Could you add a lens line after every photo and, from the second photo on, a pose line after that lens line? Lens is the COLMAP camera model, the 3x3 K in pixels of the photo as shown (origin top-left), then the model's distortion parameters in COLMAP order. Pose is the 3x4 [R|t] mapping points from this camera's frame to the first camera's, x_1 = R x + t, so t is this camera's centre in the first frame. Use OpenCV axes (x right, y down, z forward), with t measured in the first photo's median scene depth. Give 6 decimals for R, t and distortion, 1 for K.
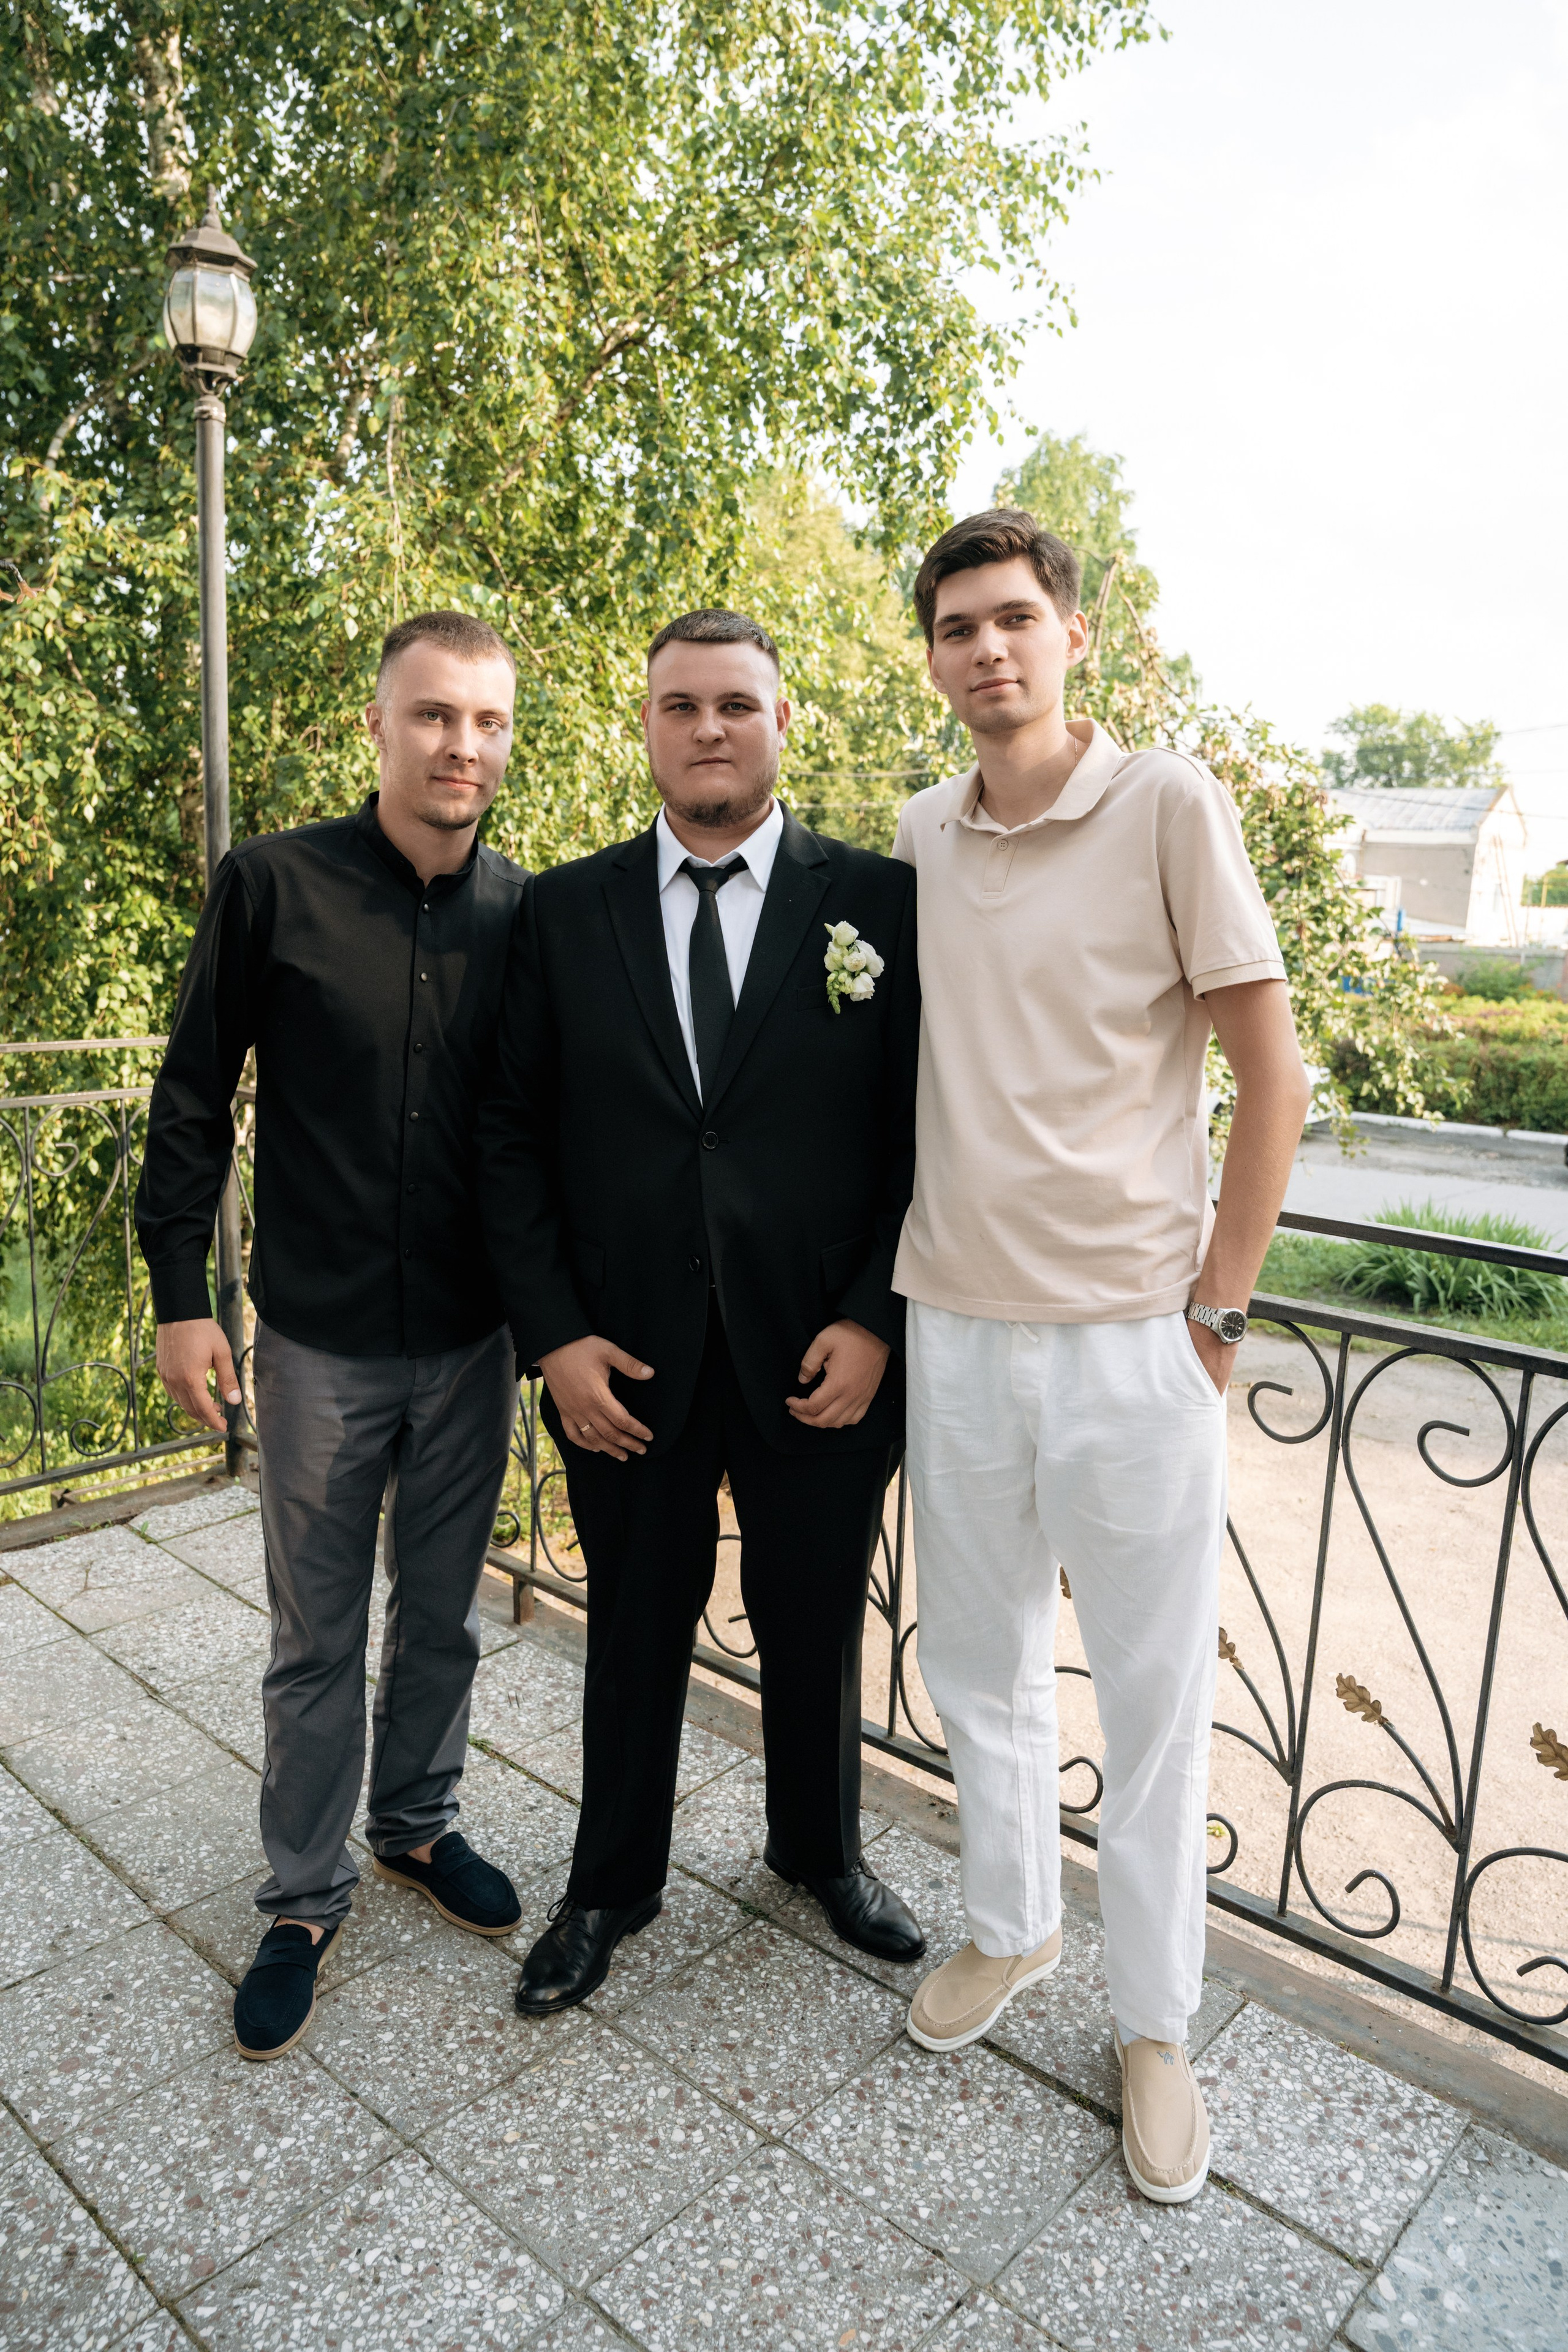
lens RADIAL K [[1653.9, 0, 792.8], [0, 1653.9, 1211.8], [0, 0, 1]] dist [-0.116101, 0.063288]
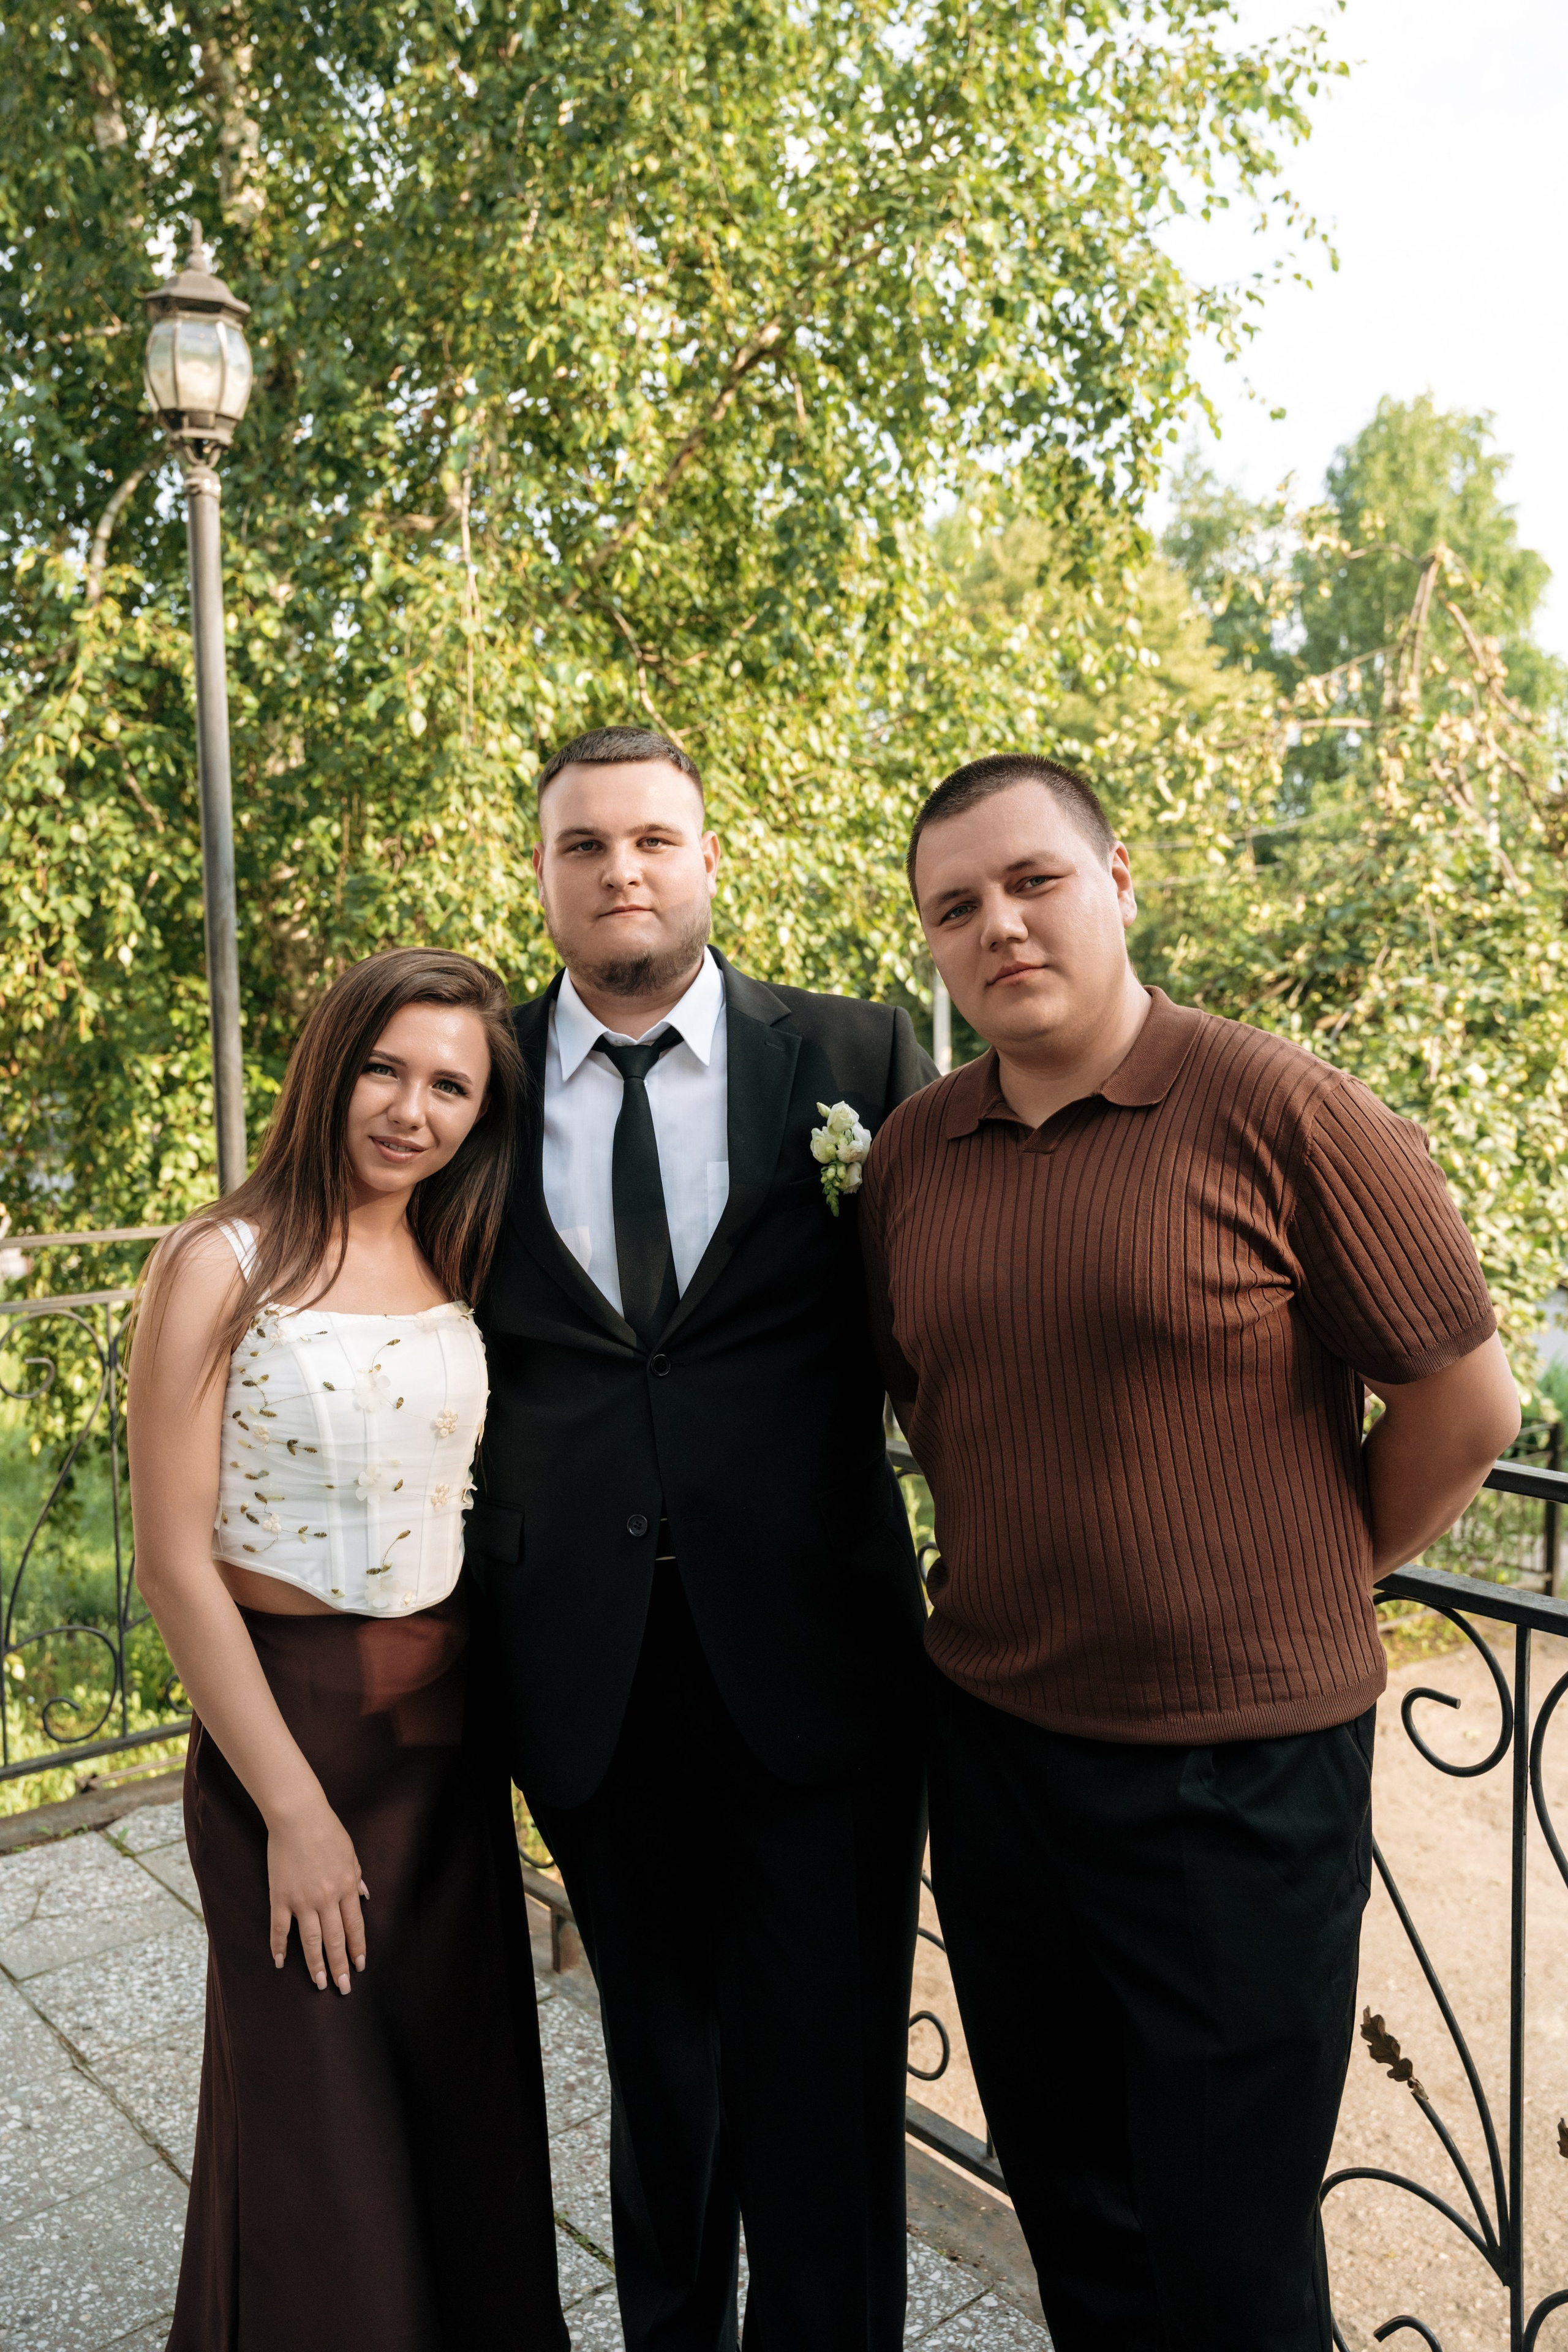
lens RADIAL K [[2029.8, 0, 771.4], [0, 2029.8, 1215.5], [0, 0, 1]] dist [-0.004726, 0.000270]
pose [[0.988409, -0.031721, -0.148462, 0.051098], [0.018900, 0.996030, -0.086985, -0.012505], [0.150632, 0.083171, 0.985085, 0.014690]]
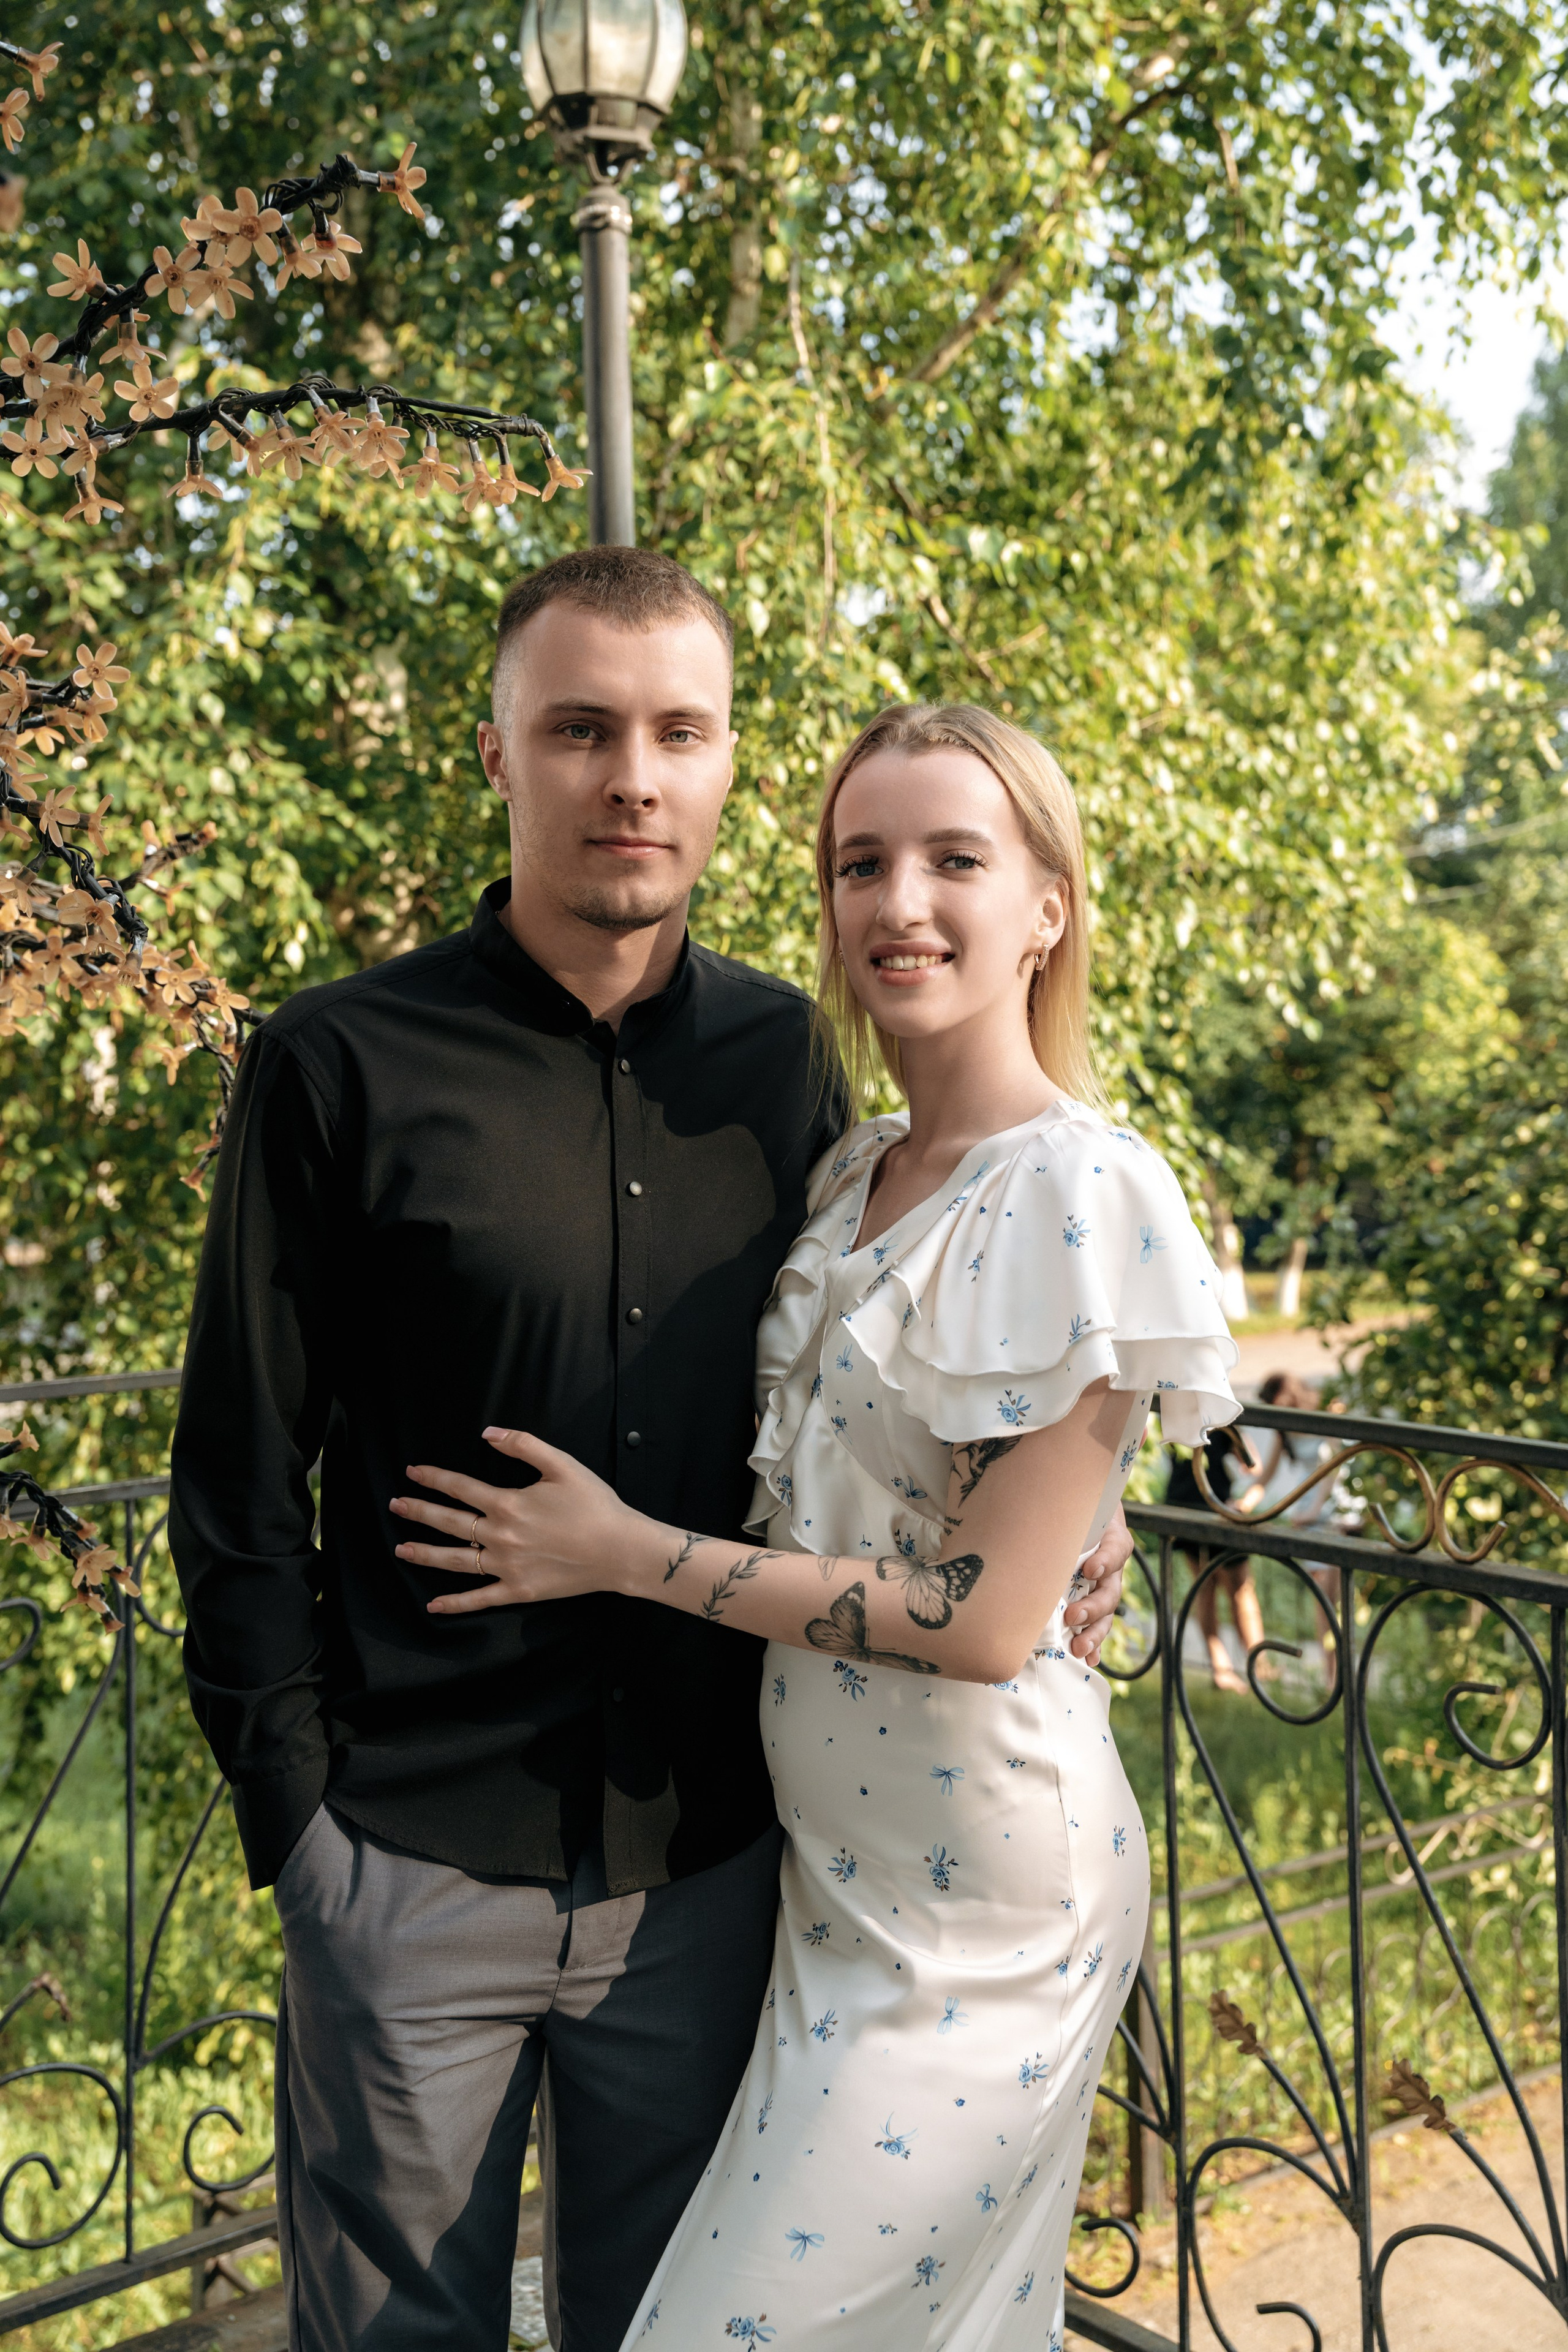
lens RADIAL K [[2778.9, 0, 786.2], [0, 2778.9, 1167.2], [0, 0, 1]] dist [0.010086, 0.517127]
pose [[0.985740, -0.042785, -0.162743, -0.103906], [0.017286, 0.987766, -0.154980, -0.015796], [0.167383, 0.149957, 0.974421, 0.072842]]
